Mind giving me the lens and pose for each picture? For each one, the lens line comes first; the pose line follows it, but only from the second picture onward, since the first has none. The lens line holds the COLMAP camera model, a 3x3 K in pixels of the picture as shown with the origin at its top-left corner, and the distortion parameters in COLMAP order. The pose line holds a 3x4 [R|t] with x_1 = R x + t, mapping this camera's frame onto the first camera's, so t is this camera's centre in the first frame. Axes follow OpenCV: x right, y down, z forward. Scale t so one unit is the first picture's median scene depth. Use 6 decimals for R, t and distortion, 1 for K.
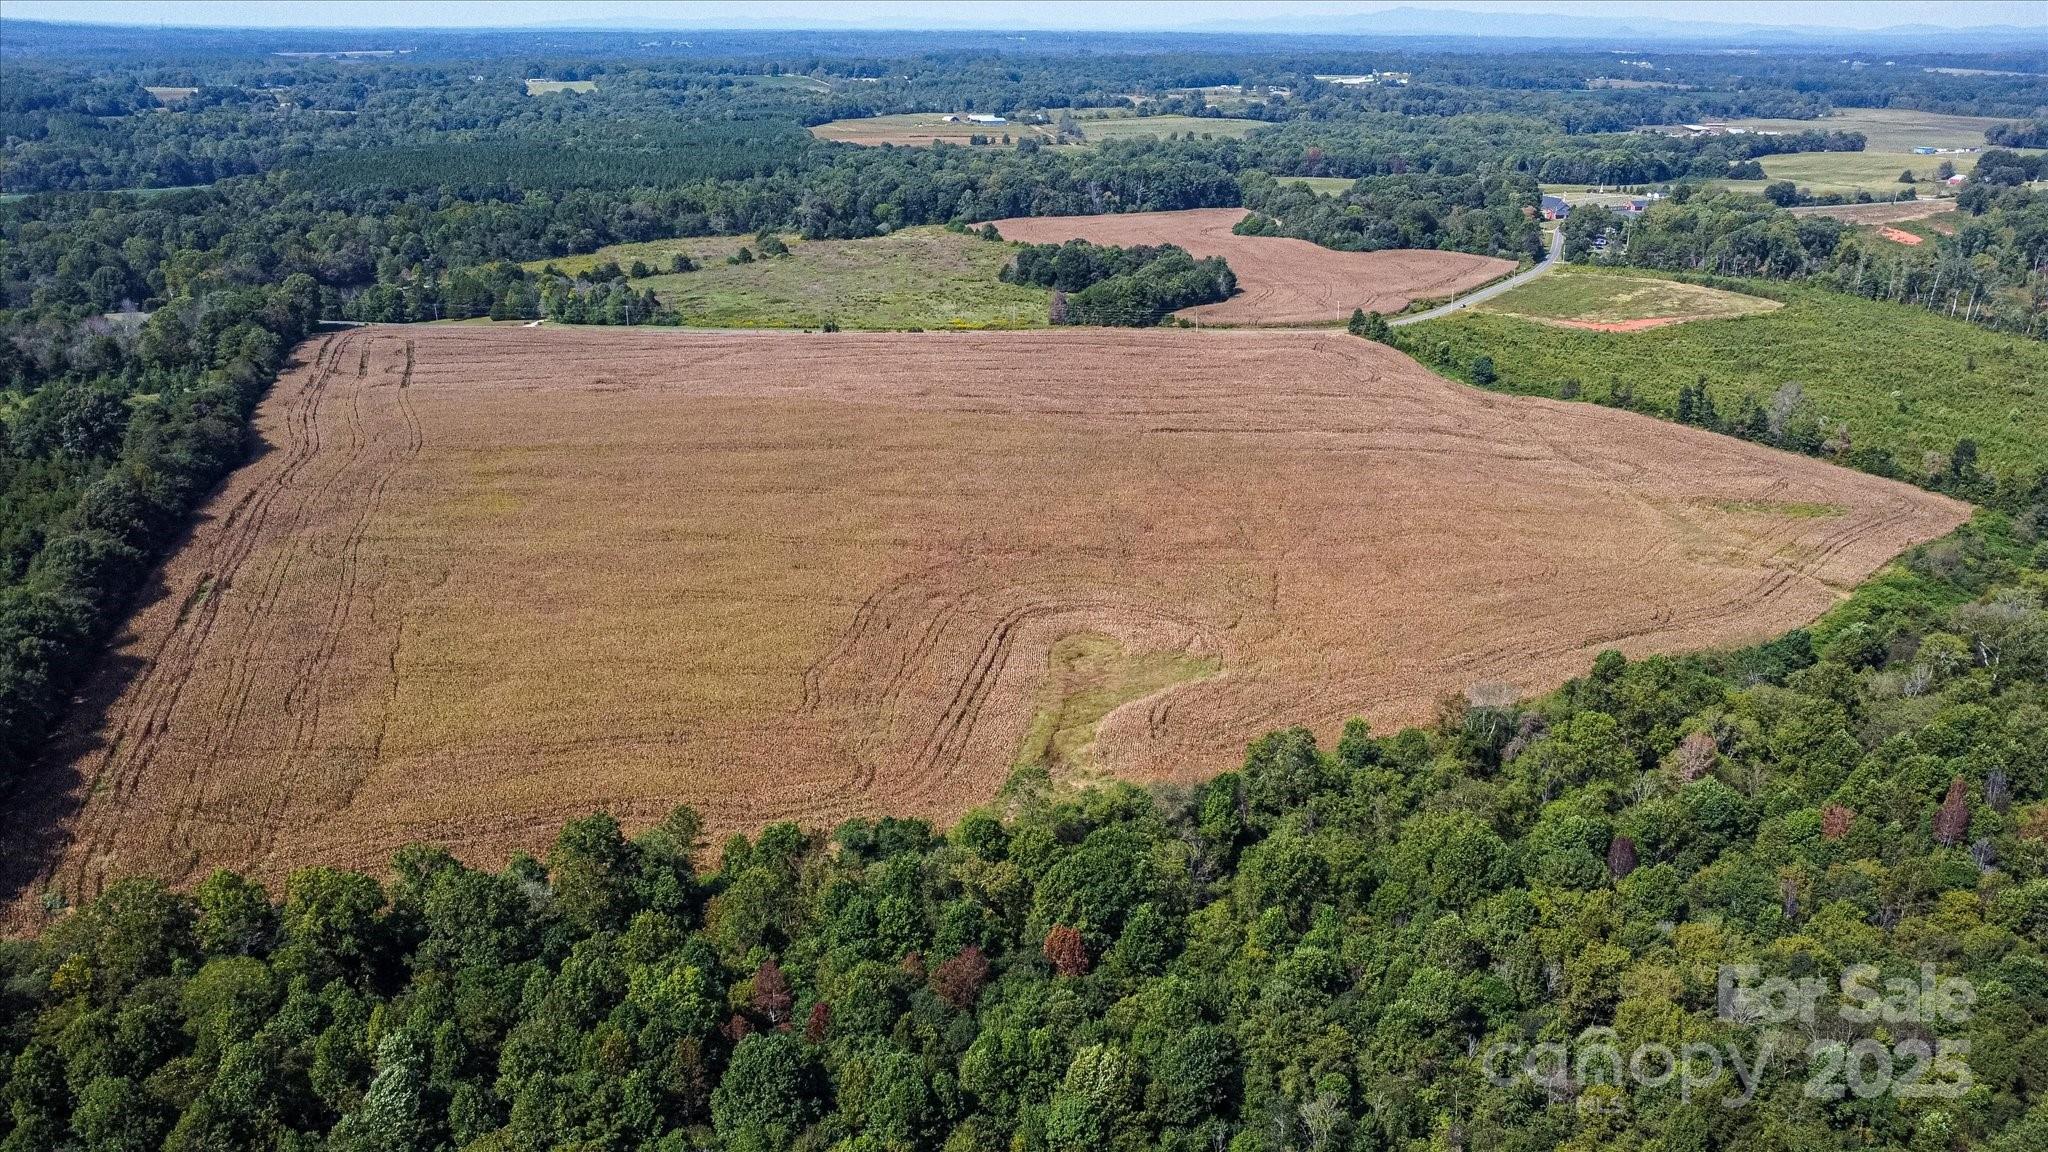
lens RADIAL K [[1521.7, 0, 1014.9], [0, 1521.7, 603.8], [0, 0, 1]] dist [-0.143244, 0.226308]
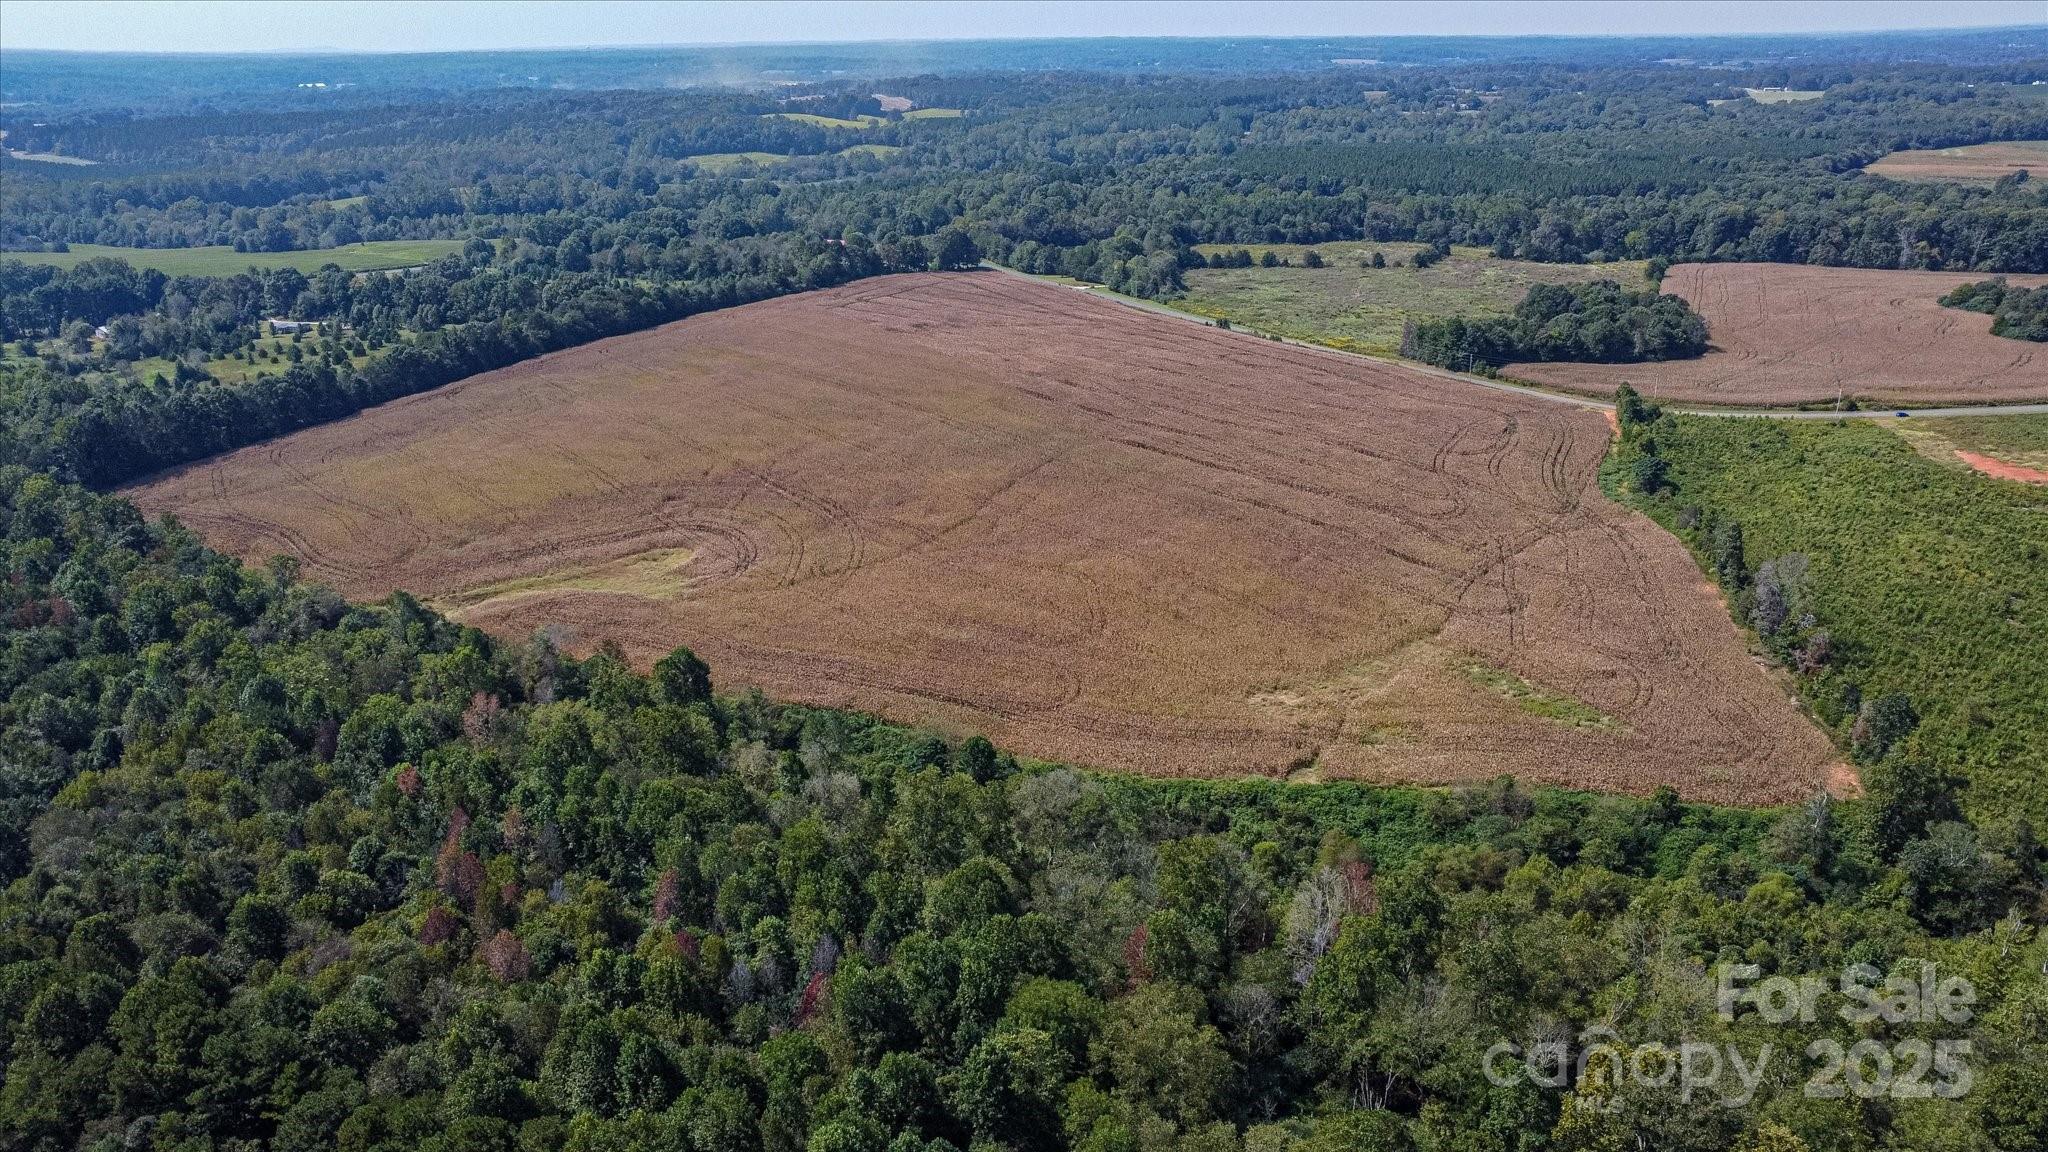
lens RADIAL K [[1521.1, 0, 1009.4], [0, 1521.1, 578.6], [0, 0, 1]] dist [-0.100787, 0.150456]
pose [[0.617150, 0.258353, -0.743223, 0.530485], [-0.272165, 0.956346, 0.106440, -0.075786], [0.738277, 0.136590, 0.660523, 0.198845]]
